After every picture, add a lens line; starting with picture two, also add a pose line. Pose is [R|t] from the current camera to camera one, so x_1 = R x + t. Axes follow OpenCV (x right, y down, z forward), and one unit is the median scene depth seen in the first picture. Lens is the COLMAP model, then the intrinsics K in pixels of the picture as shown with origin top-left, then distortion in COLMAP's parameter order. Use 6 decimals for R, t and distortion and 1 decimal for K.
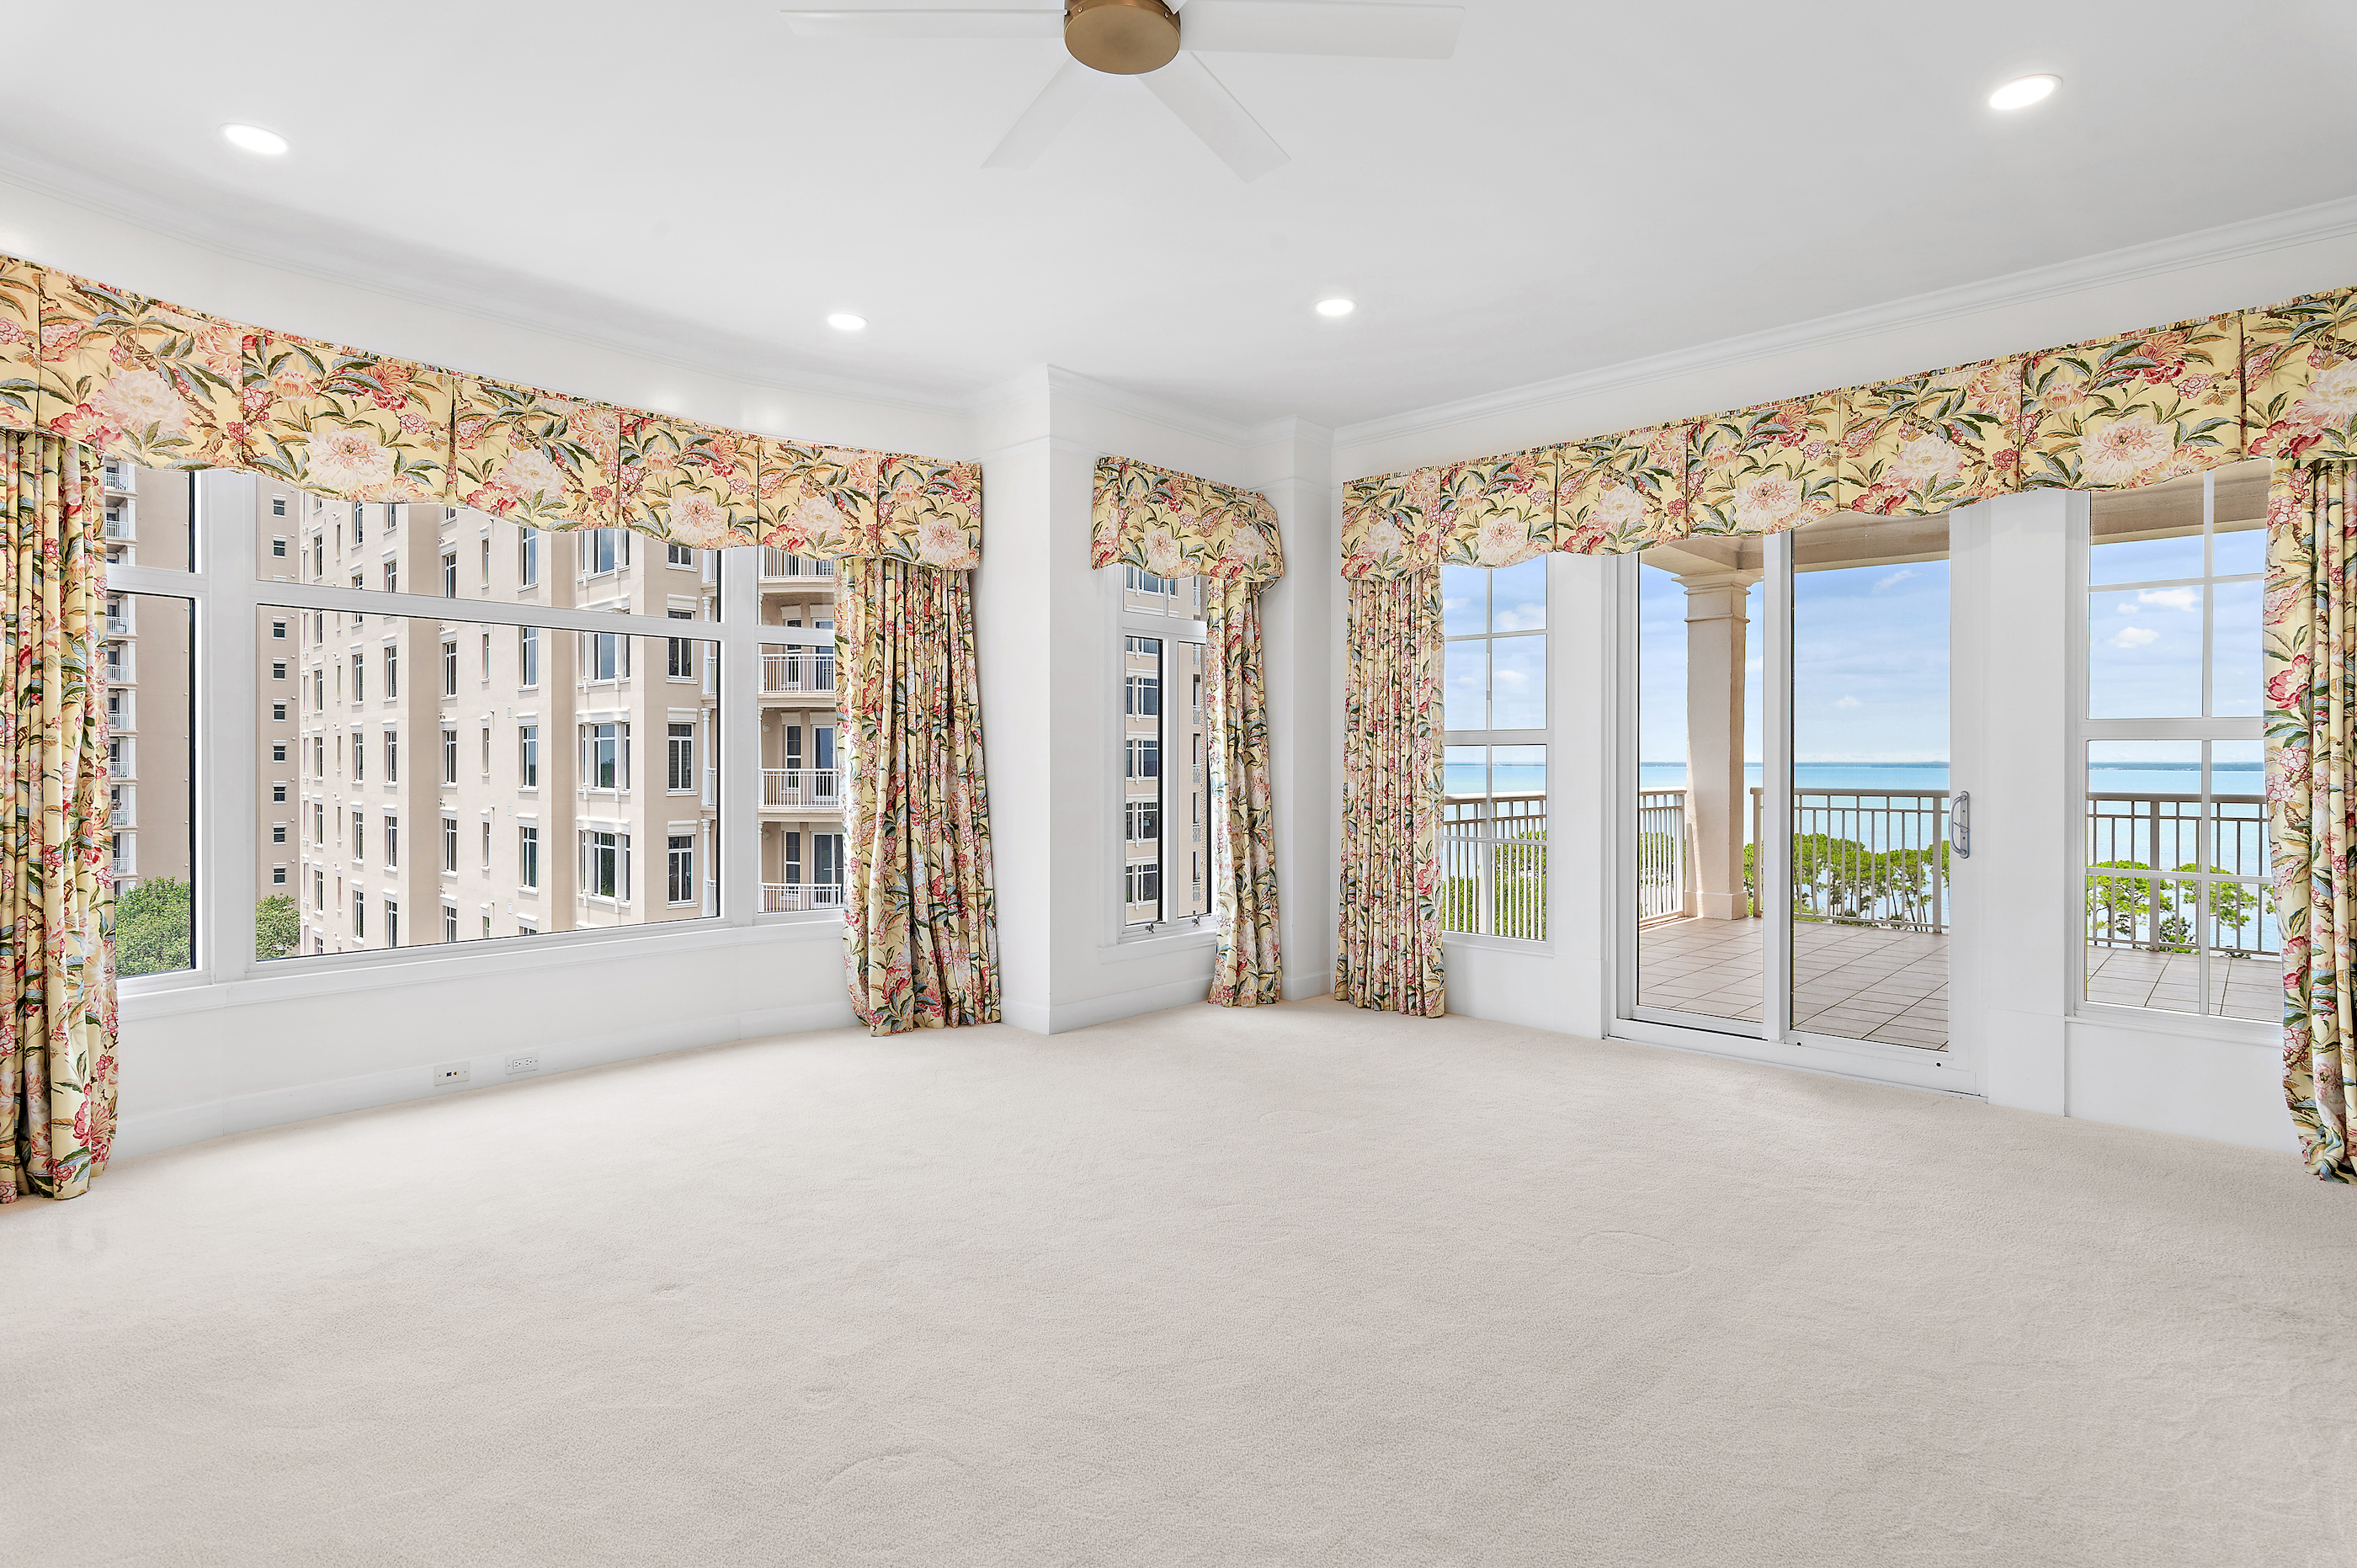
lens RADIAL K [[1200.9, 0, 1177.5], [0, 1200.9, 773.5], [0, 0, 1]] dist [-0.002413, -0.000594]
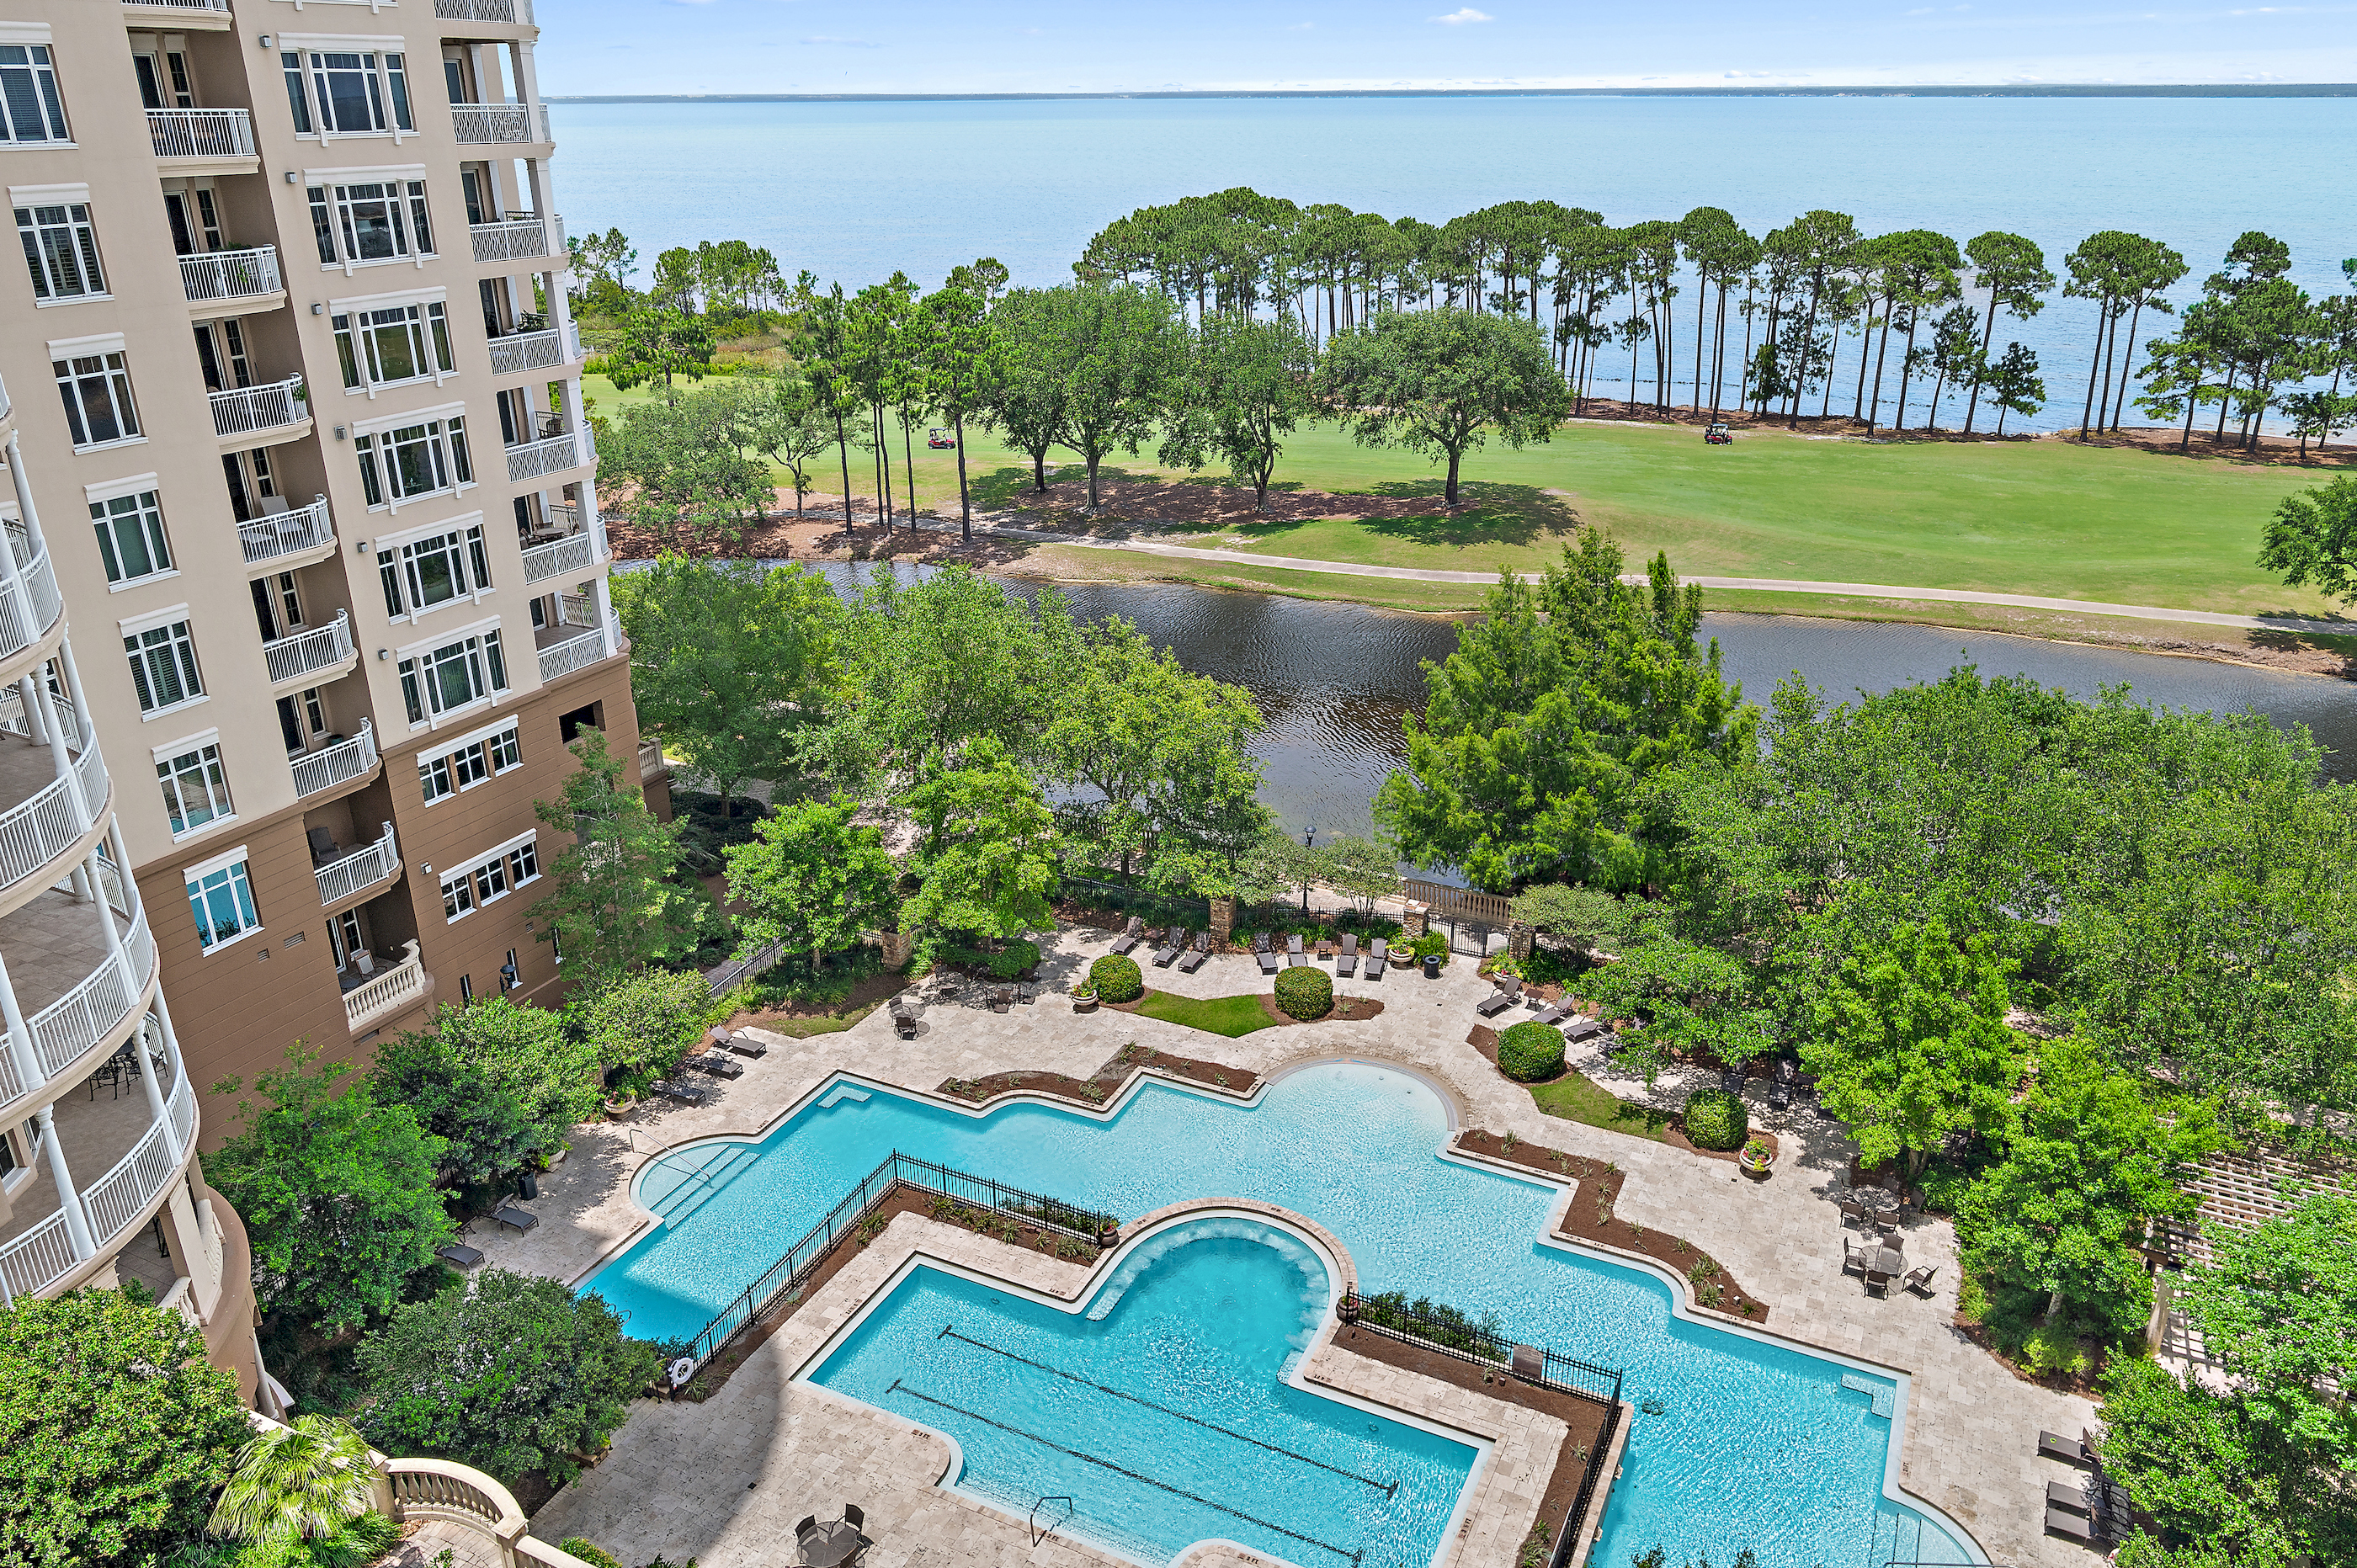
lens RADIAL K [[1665.5, 0, 1172.6], [0, 1665.5, 782.0], [0, 0, 1]] dist [-0.010470, 0.007132]
pose [[0.958732, -0.116768, 0.259228, 0.174359], [0.012268, 0.927912, 0.372598, 0.004660], [-0.284048, -0.354042, 0.891051, 0.380465]]
